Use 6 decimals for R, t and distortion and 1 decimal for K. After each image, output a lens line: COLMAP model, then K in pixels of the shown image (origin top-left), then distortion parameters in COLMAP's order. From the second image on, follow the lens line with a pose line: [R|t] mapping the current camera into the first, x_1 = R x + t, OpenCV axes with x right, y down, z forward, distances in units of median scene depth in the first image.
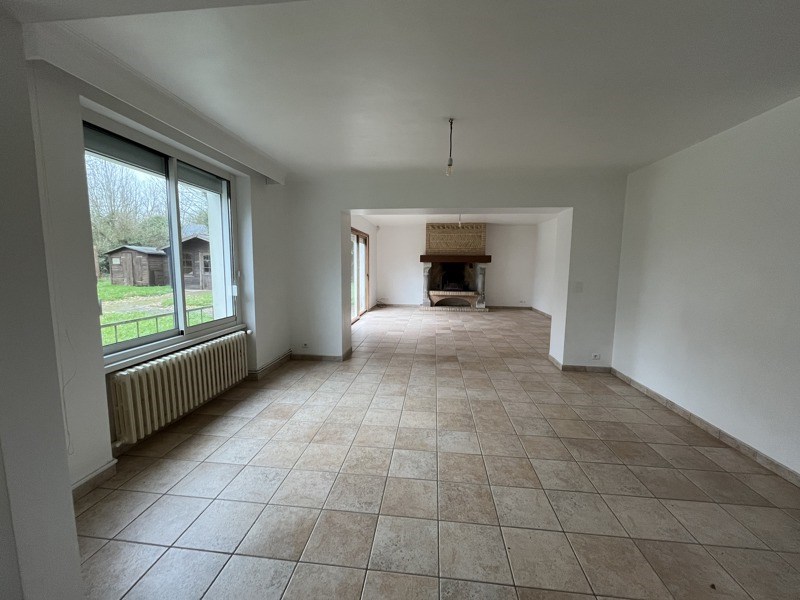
lens RADIAL K [[323.1, 0, 399.3], [0, 323.1, 302.9], [0, 0, 1]] dist [0.000117, -0.000049]
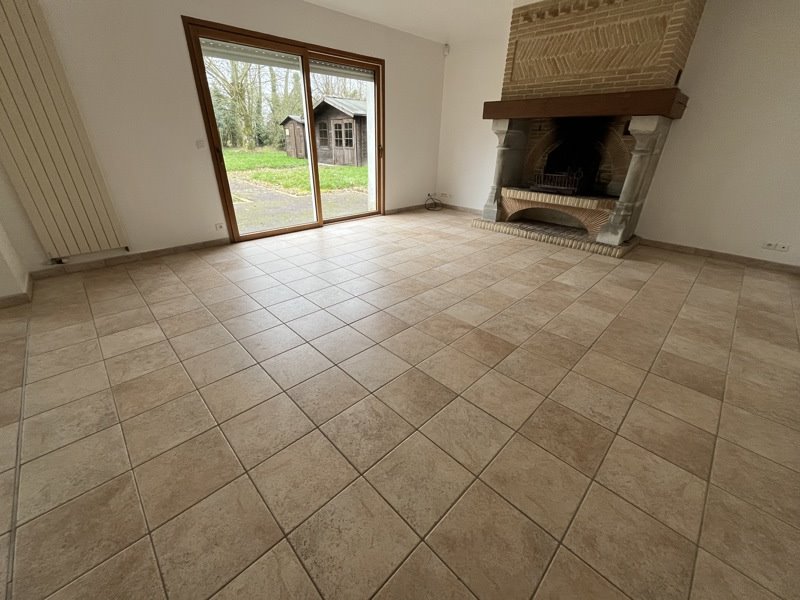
lens RADIAL K [[323.1, 0, 398.8], [0, 323.1, 300.7], [0, 0, 1]] dist [0.000117, -0.000049]
pose [[0.775386, 0.287679, -0.562154, 0.289665], [-0.085955, 0.930001, 0.357364, -0.038700], [0.625610, -0.228775, 0.745838, 0.505488]]
